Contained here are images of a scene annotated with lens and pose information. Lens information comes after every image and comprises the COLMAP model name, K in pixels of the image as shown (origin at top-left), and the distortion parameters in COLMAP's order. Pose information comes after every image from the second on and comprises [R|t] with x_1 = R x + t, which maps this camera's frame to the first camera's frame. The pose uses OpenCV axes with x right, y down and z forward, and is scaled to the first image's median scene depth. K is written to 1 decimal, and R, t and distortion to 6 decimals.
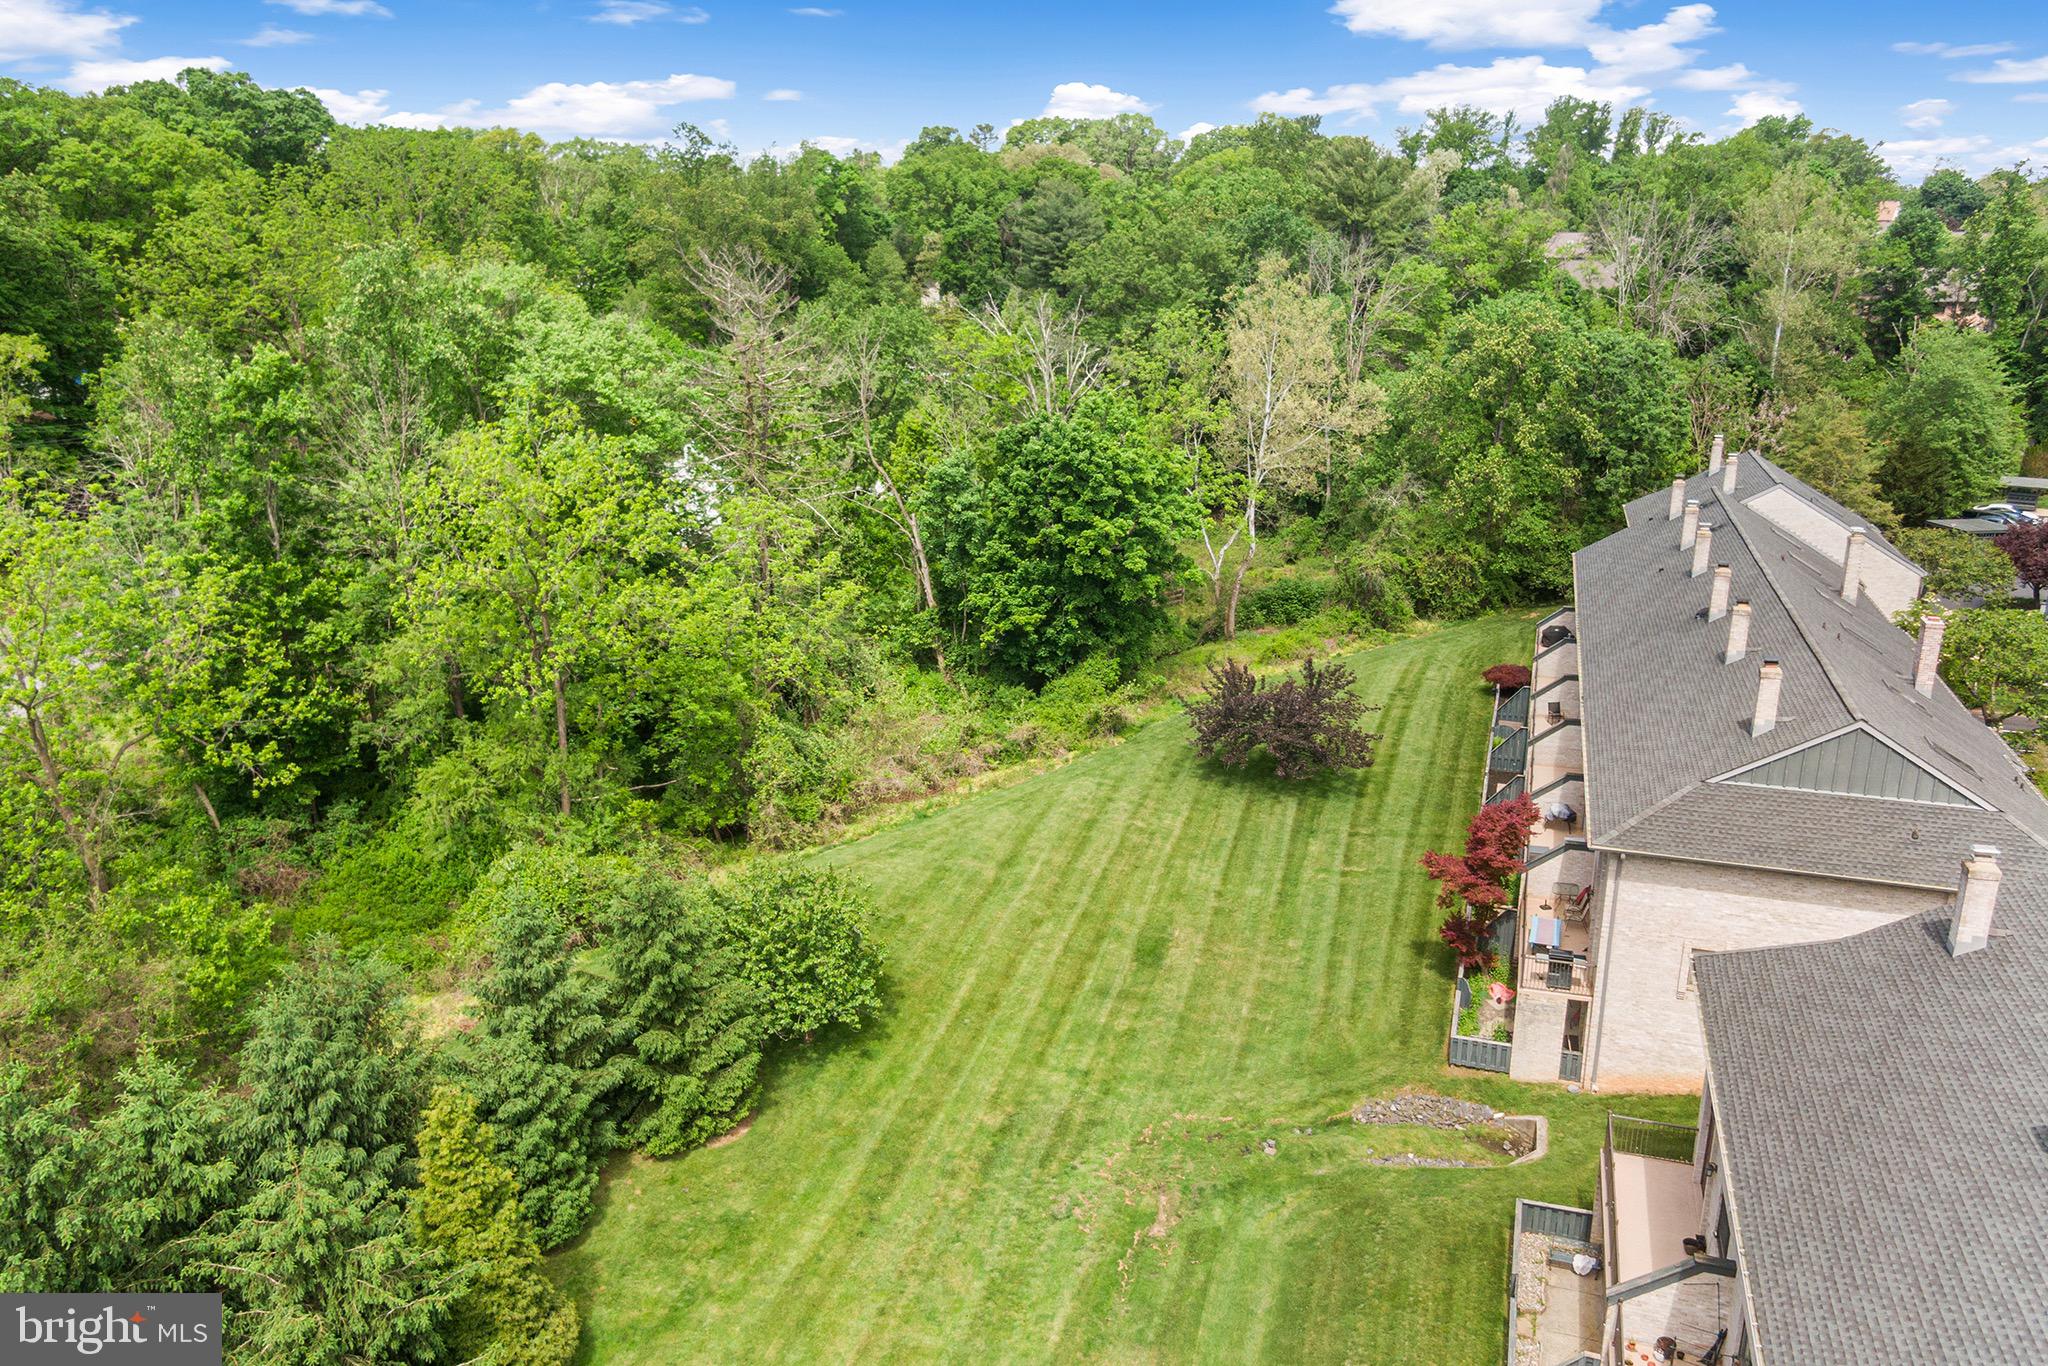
lens RADIAL K [[1504.5, 0, 1012.8], [0, 1504.5, 672.4], [0, 0, 1]] dist [0.031908, -0.054816]
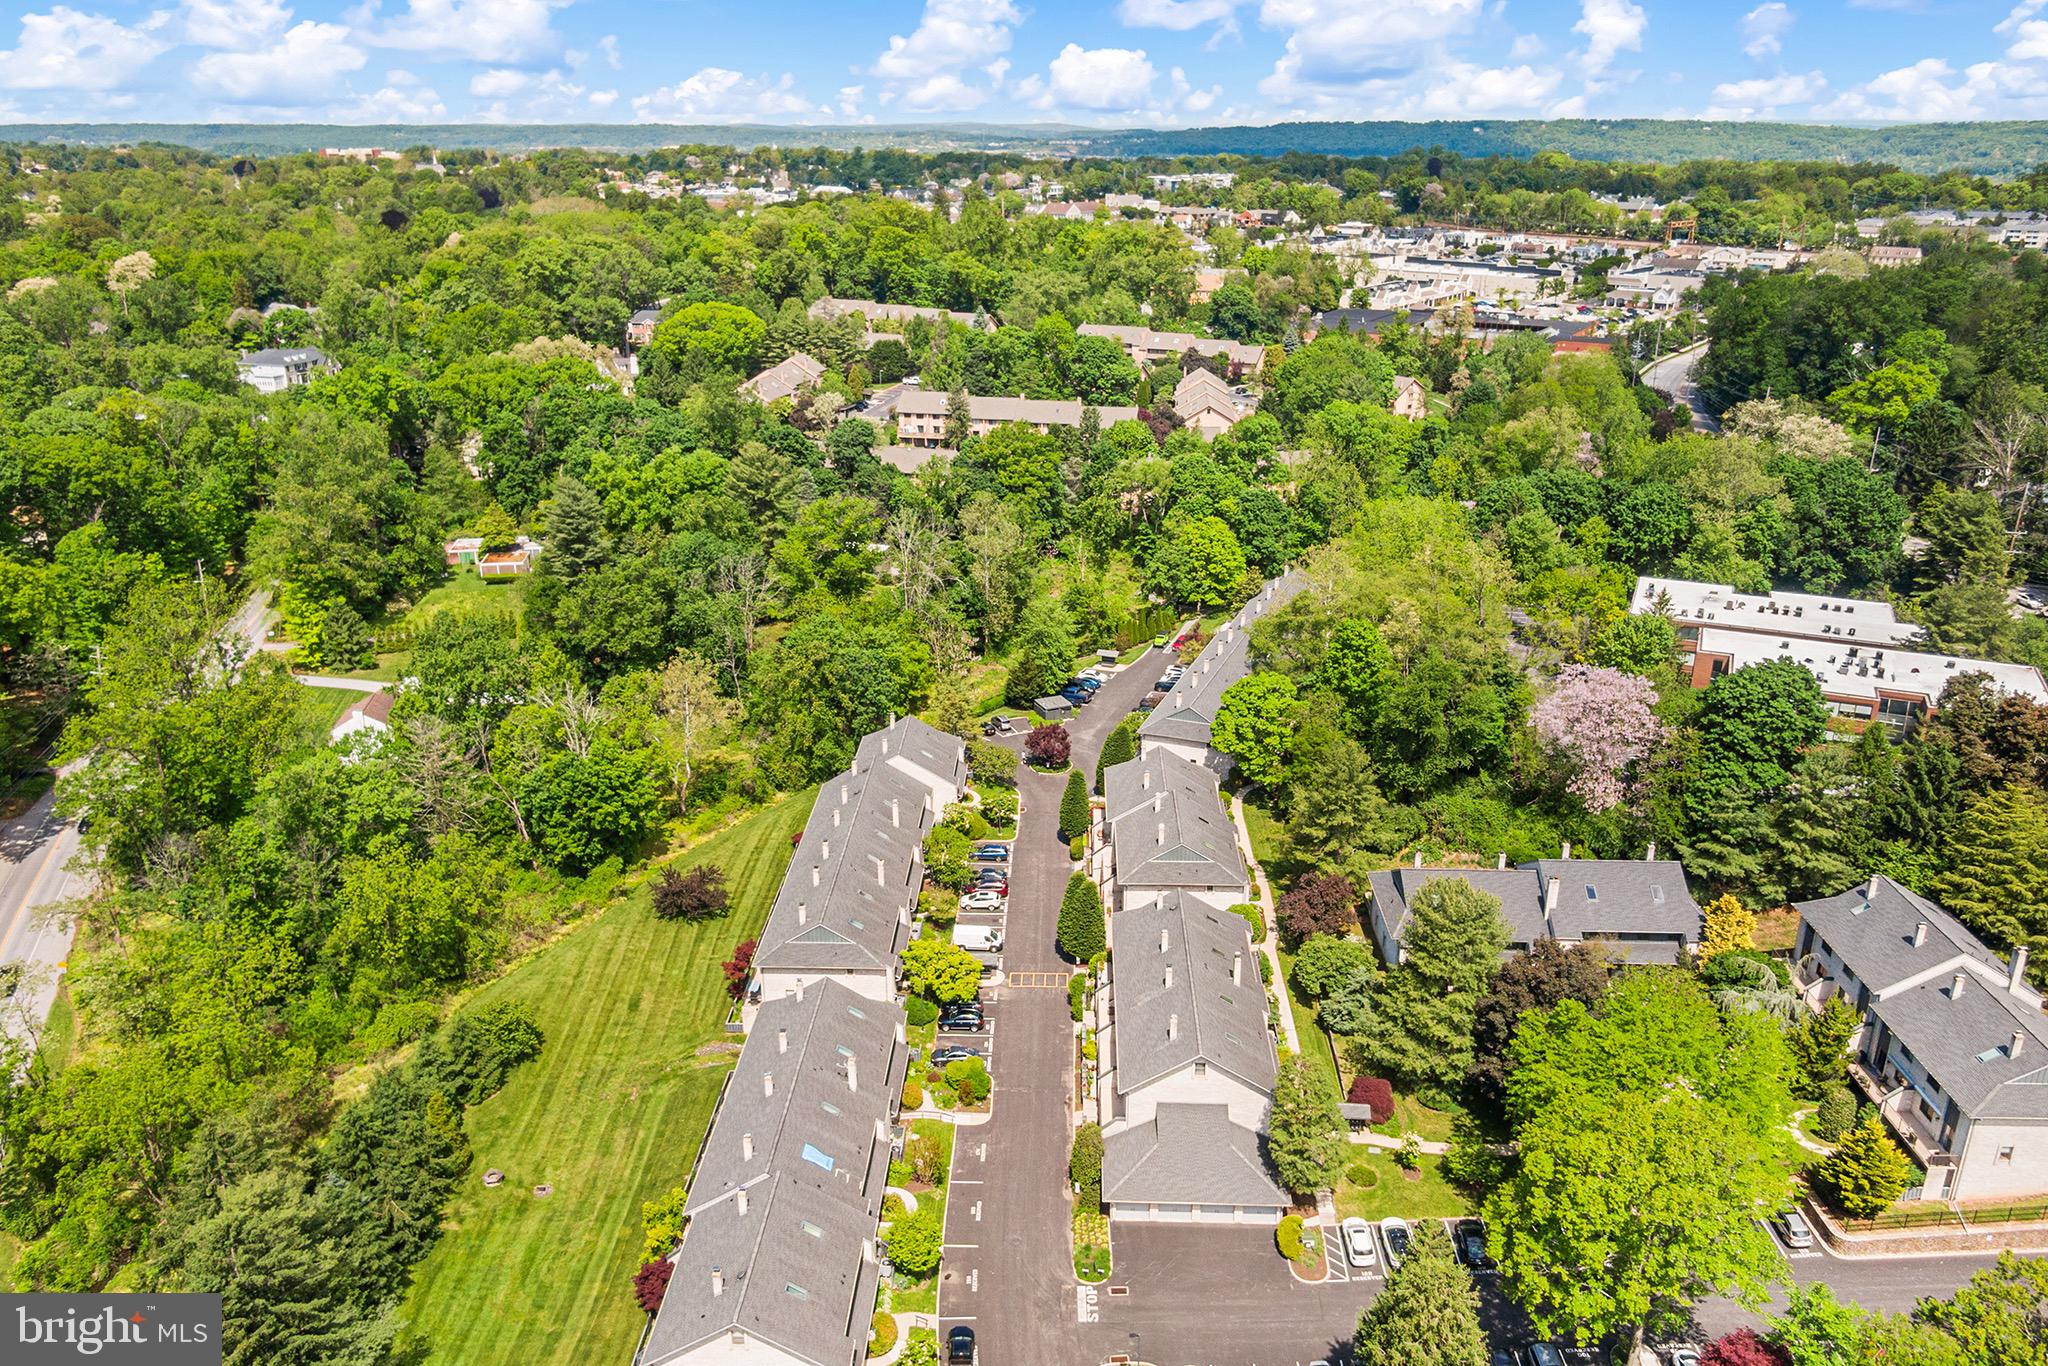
lens RADIAL K [[1504.5, 0, 1039.2], [0, 1504.5, 682.9], [0, 0, 1]] dist [0.031908, -0.054816]
pose [[0.951072, -0.098384, 0.292886, 0.035758], [0.078381, 0.993765, 0.079296, -0.448487], [-0.298861, -0.052460, 0.952854, -1.458686]]
